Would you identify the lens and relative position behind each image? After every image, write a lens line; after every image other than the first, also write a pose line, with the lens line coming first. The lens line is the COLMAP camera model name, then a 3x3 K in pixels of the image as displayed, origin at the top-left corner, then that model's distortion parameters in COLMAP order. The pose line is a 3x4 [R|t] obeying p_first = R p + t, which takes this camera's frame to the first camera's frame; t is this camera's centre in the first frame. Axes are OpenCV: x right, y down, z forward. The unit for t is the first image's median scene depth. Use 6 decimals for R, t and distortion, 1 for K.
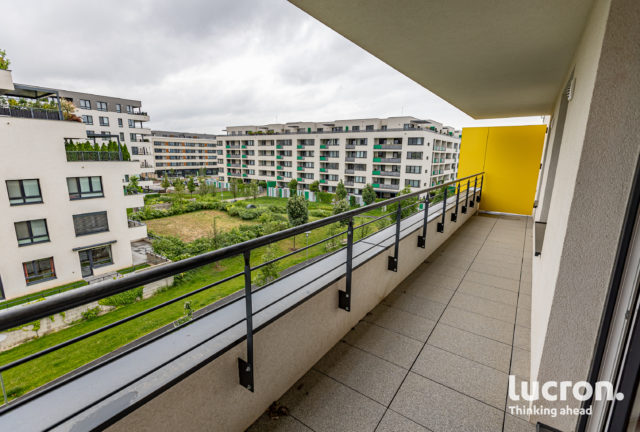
lens RADIAL K [[290.9, 0, 320.0], [0, 290.9, 216.0], [0, 0, 1]] dist [0.002307, 0.000271]
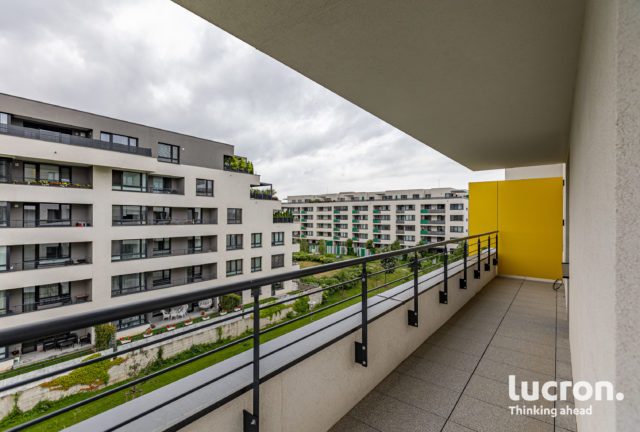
lens RADIAL K [[293.1, 0, 327.6], [0, 293.1, 217.9], [0, 0, 1]] dist [0.000889, 0.000139]
pose [[0.999090, -0.009810, -0.041508, -0.148085], [0.000942, 0.978026, -0.208479, 0.043634], [0.042641, 0.208251, 0.977146, -0.207187]]
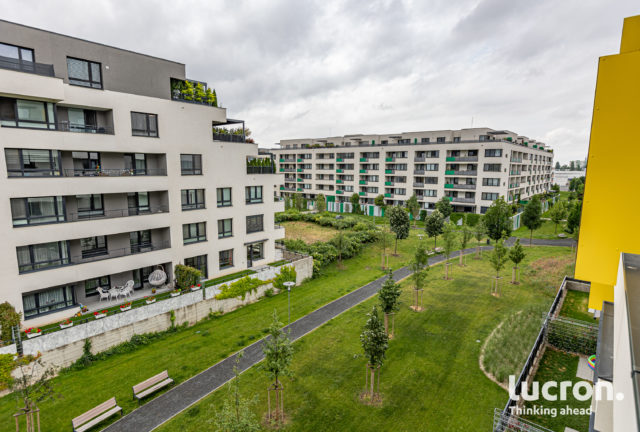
lens RADIAL K [[342.4, 0, 320.0], [0, 342.4, 216.0], [0, 0, 1]] dist [0.002861, 0.000783]
pose [[0.996559, 0.002878, -0.082838, -0.130479], [-0.008589, 0.997603, -0.068666, 0.030430], [0.082442, 0.069141, 0.994195, -0.143509]]
